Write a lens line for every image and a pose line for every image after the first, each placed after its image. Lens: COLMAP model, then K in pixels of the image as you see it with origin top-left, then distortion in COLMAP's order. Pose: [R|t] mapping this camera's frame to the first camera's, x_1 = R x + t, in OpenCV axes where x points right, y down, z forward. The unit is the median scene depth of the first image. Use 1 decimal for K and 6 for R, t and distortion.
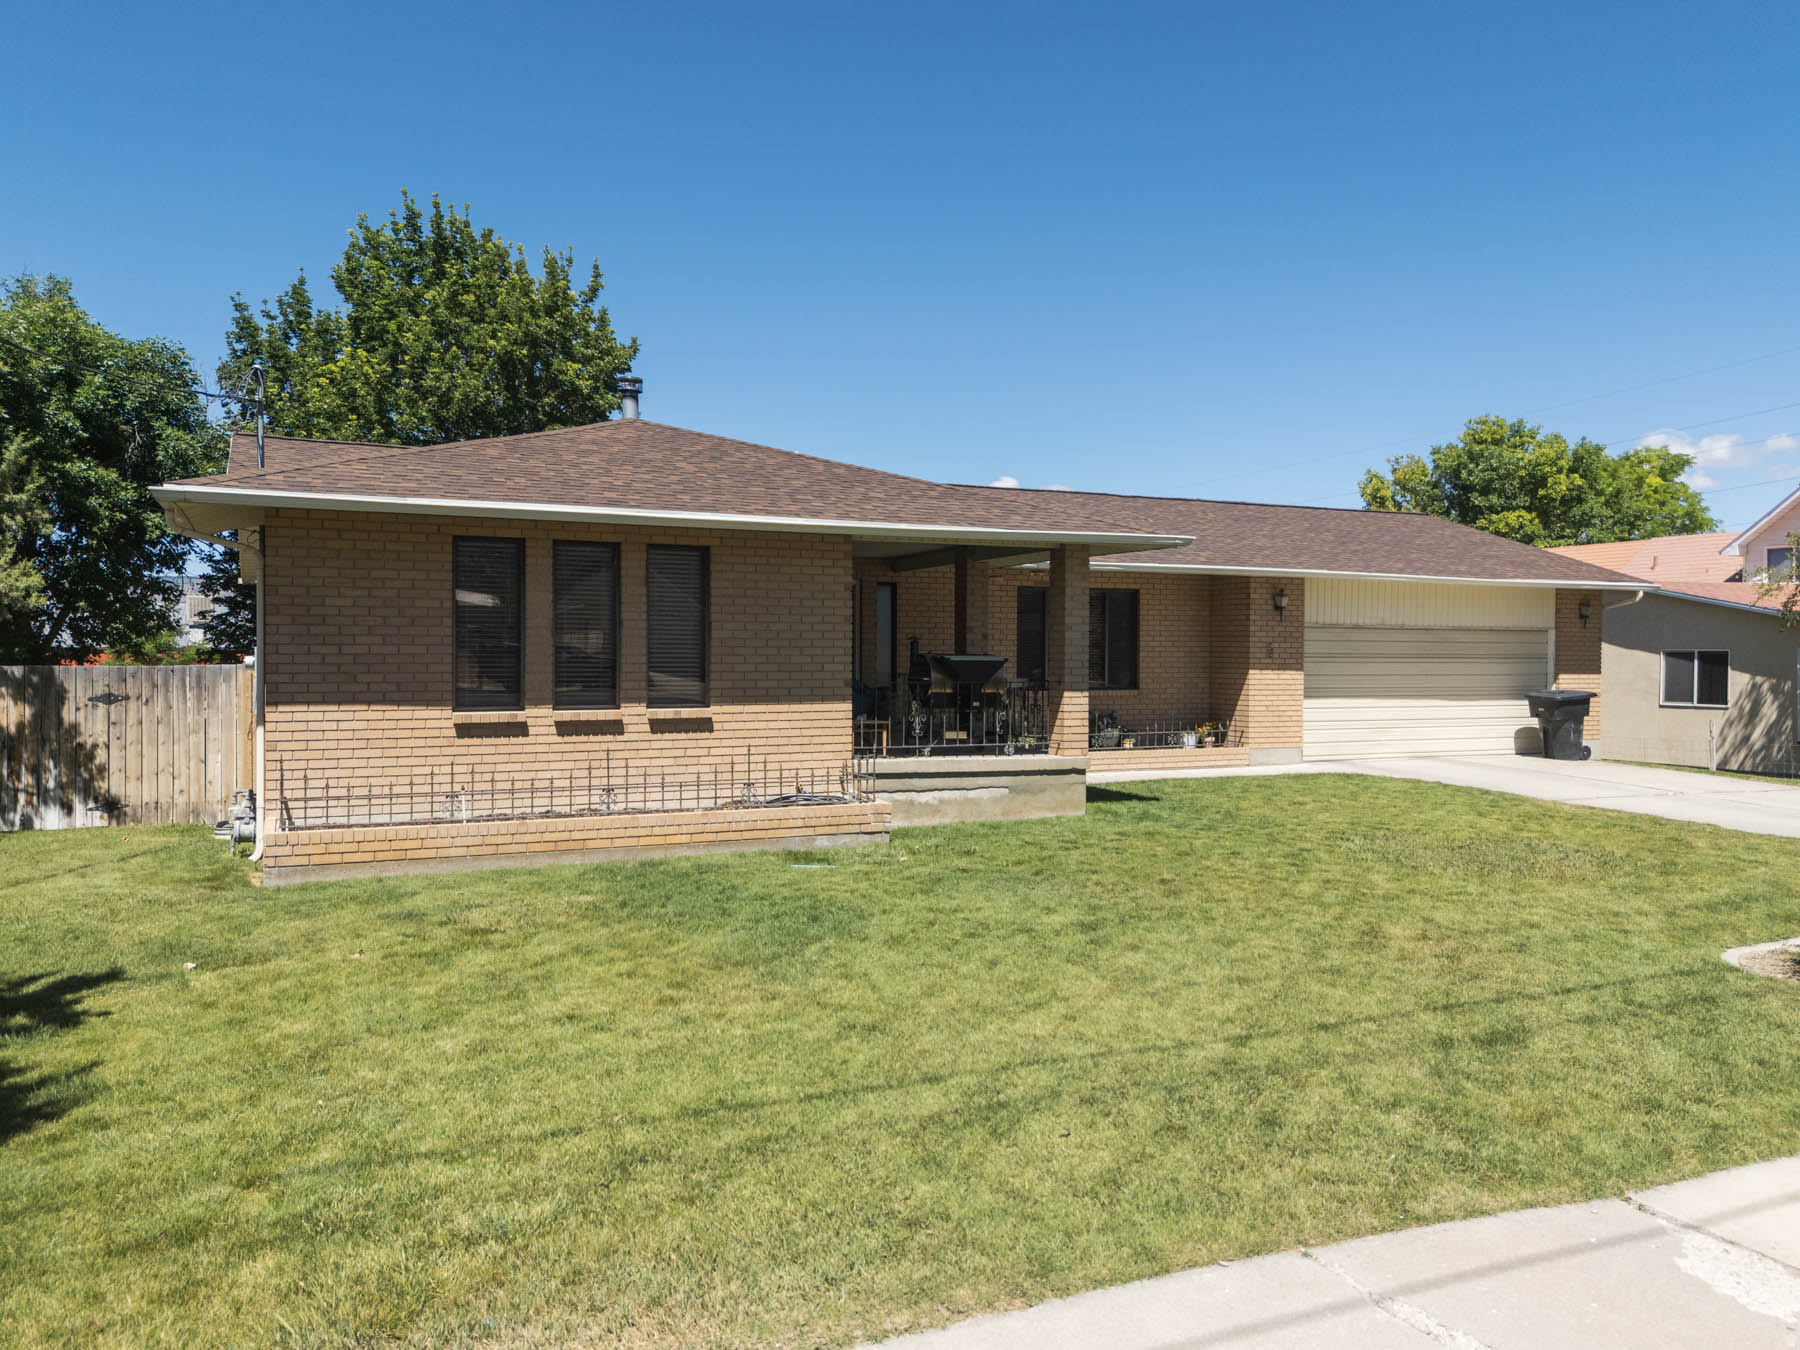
lens RADIAL K [[1322.9, 0, 899.4], [0, 1322.9, 668.8], [0, 0, 1]] dist [0.074996, -0.064265]
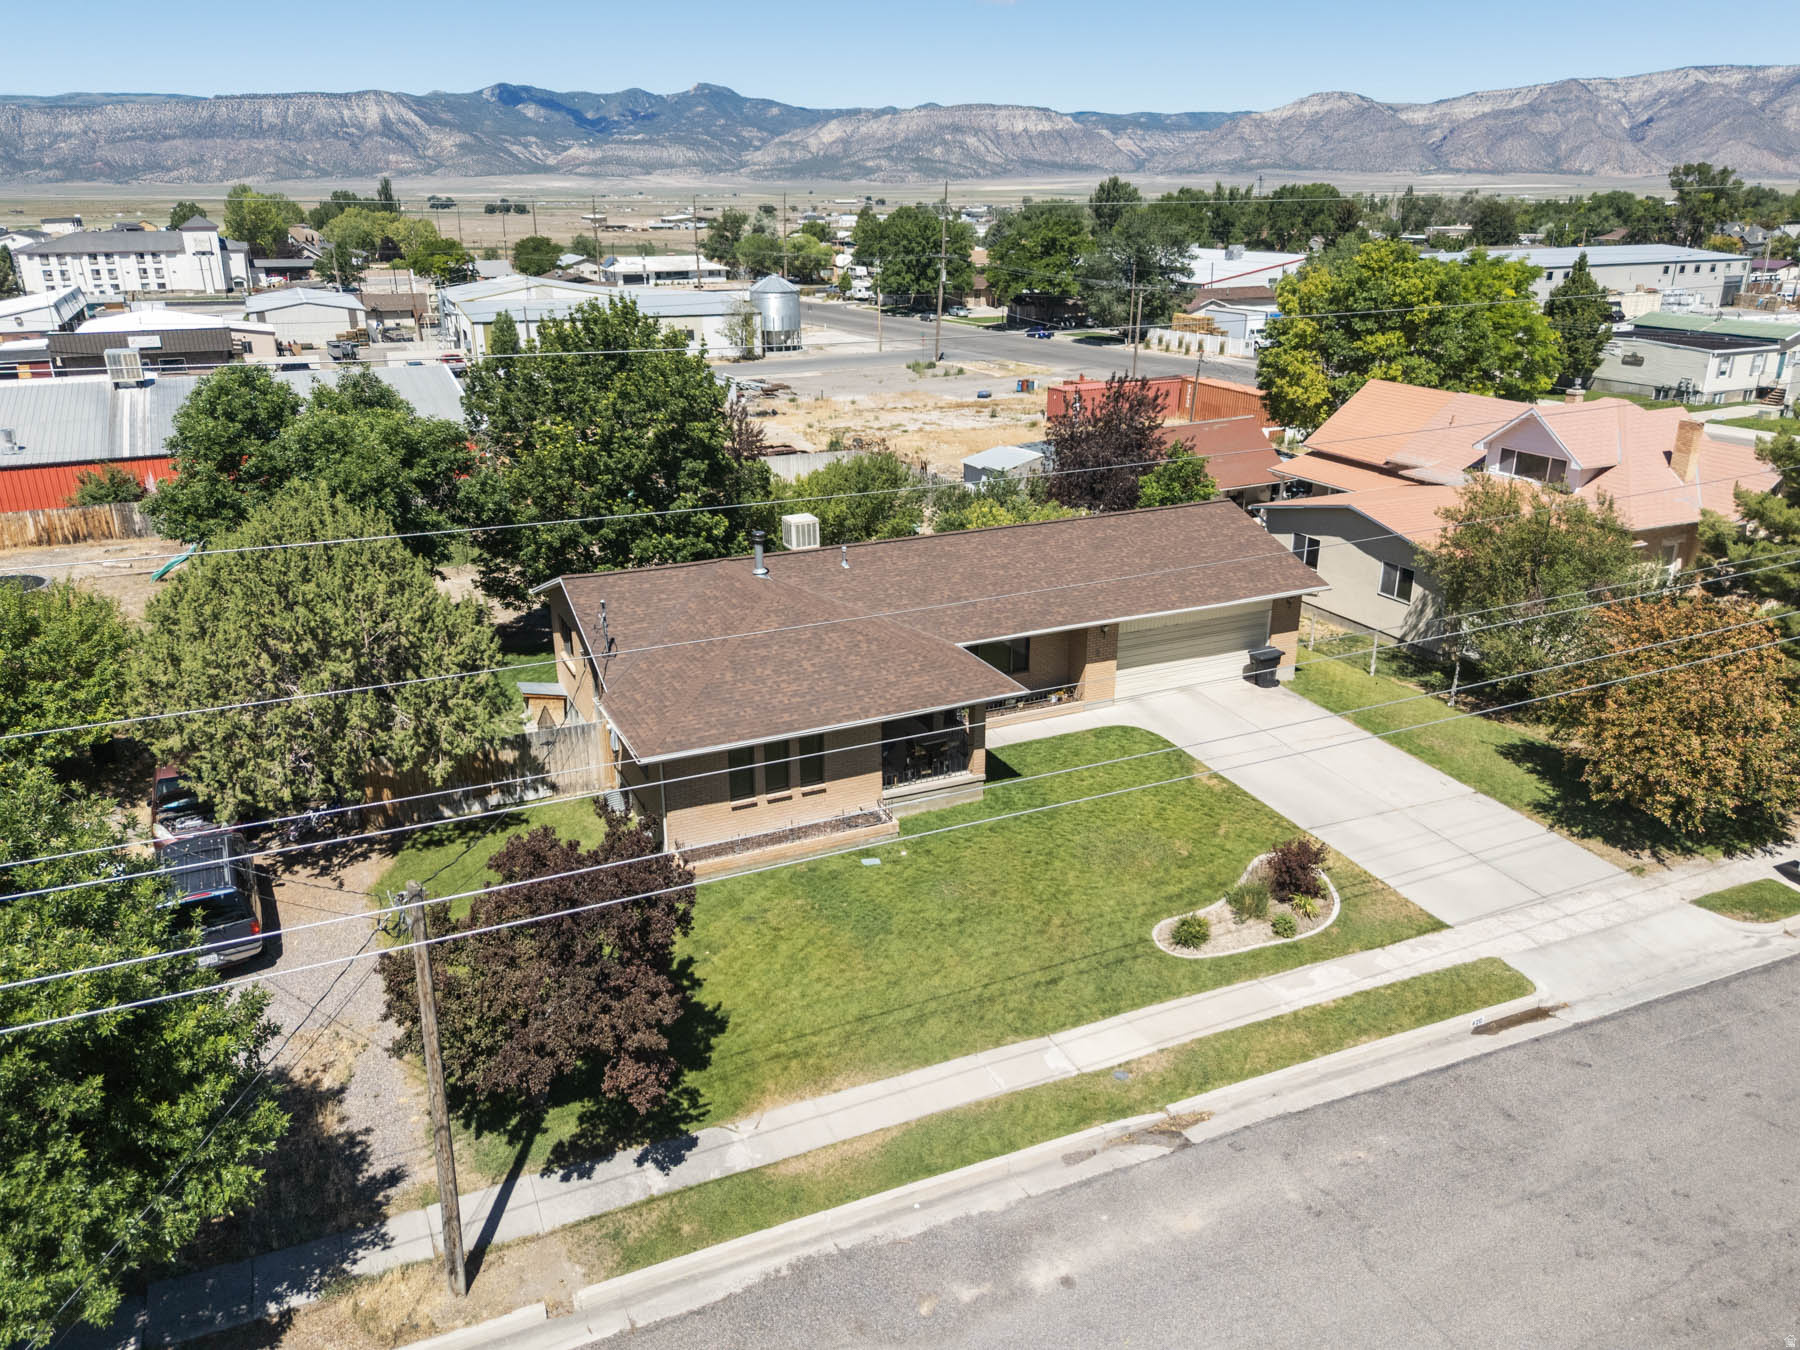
lens RADIAL K [[1322.9, 0, 899.4], [0, 1322.9, 668.8], [0, 0, 1]] dist [0.074996, -0.064265]
pose [[0.999971, -0.005620, -0.005214, 0.006006], [0.007030, 0.943471, 0.331380, -0.617831], [0.003058, -0.331407, 0.943483, -0.780689]]
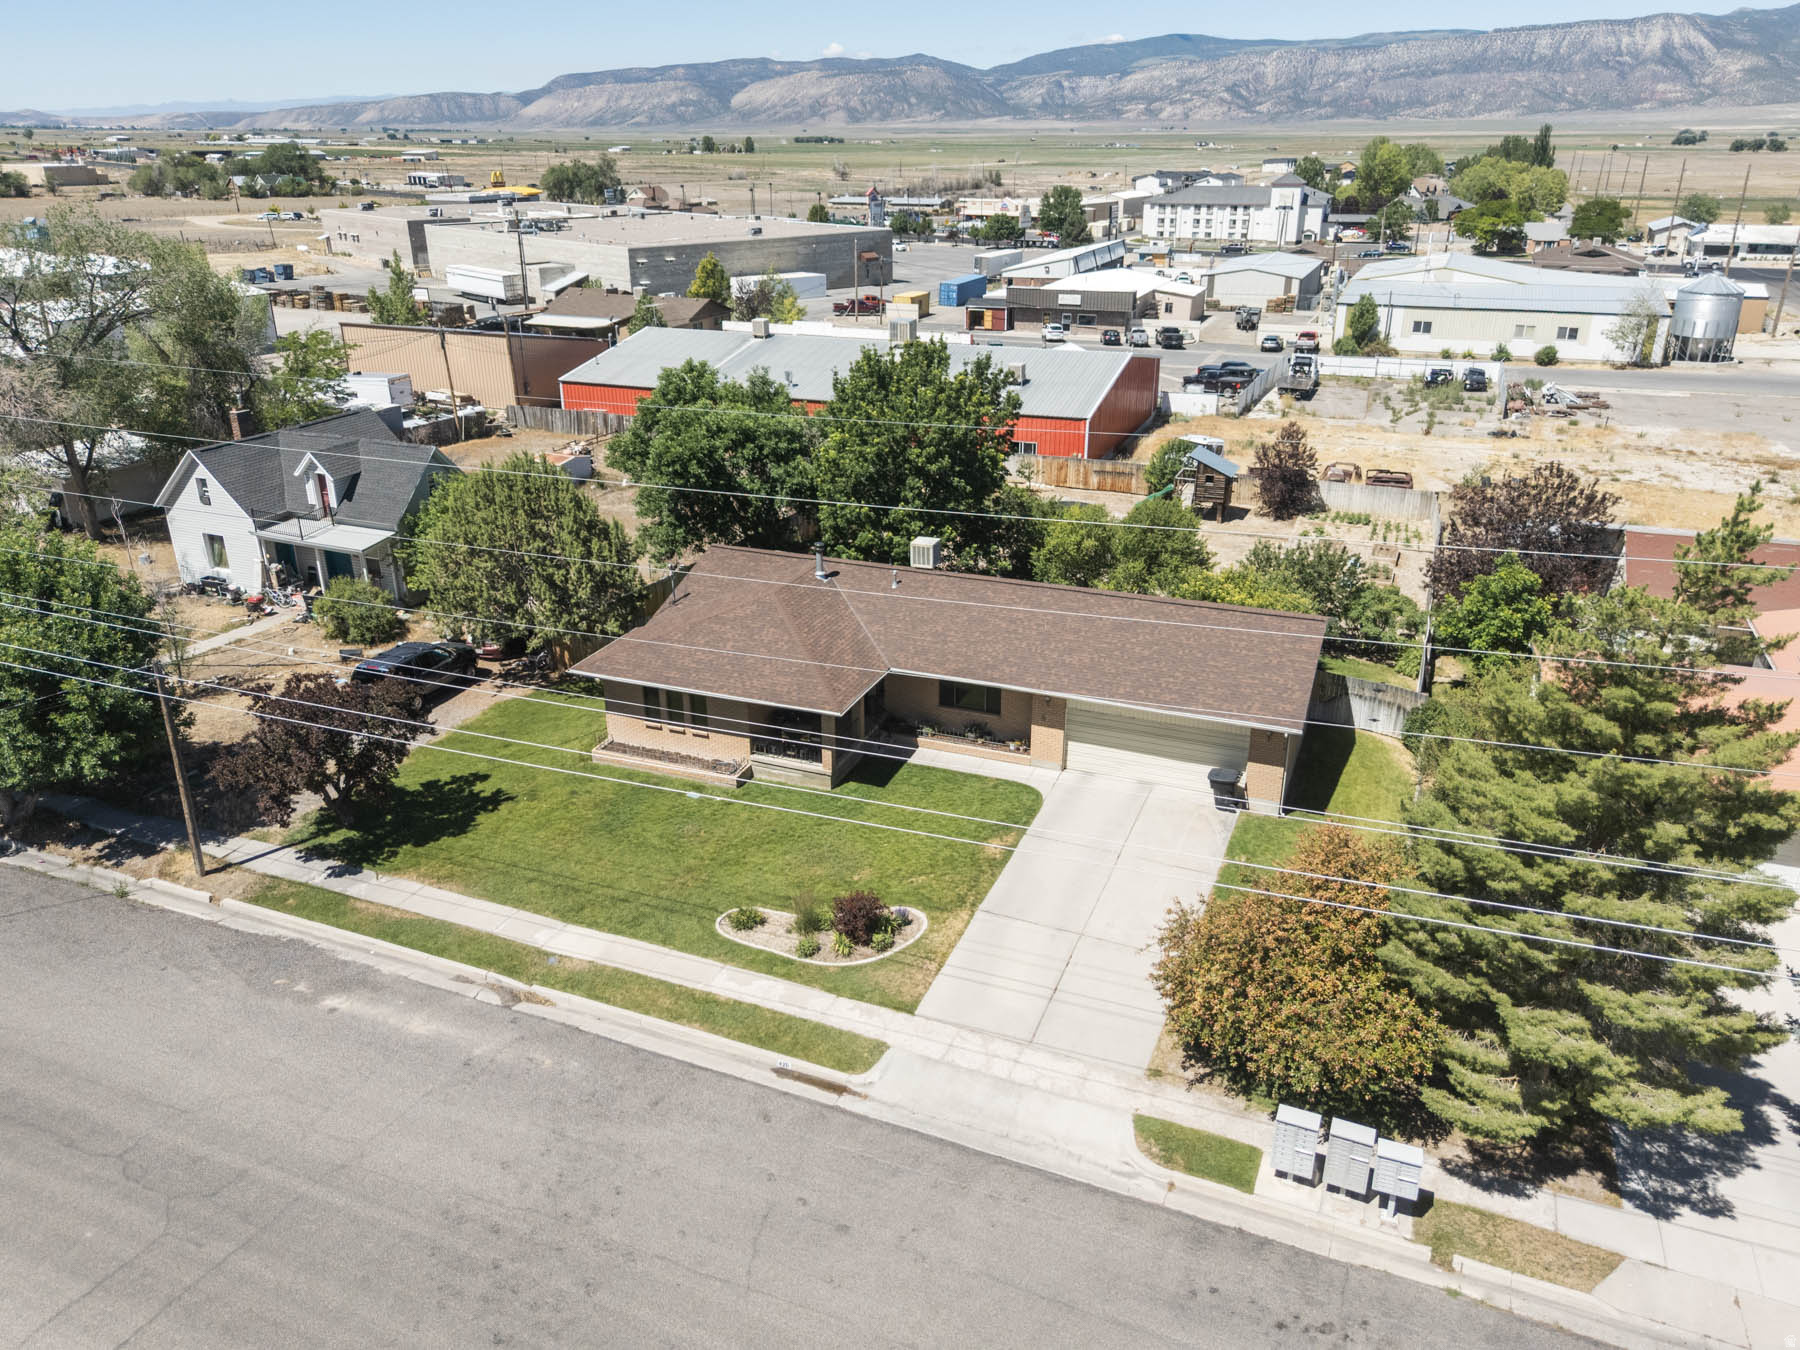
lens RADIAL K [[1322.9, 0, 899.4], [0, 1322.9, 668.8], [0, 0, 1]] dist [0.074996, -0.064265]
pose [[0.680216, 0.273489, -0.680081, 1.496626], [-0.003419, 0.928963, 0.370156, -0.842536], [0.733004, -0.249461, 0.632831, -0.442380]]
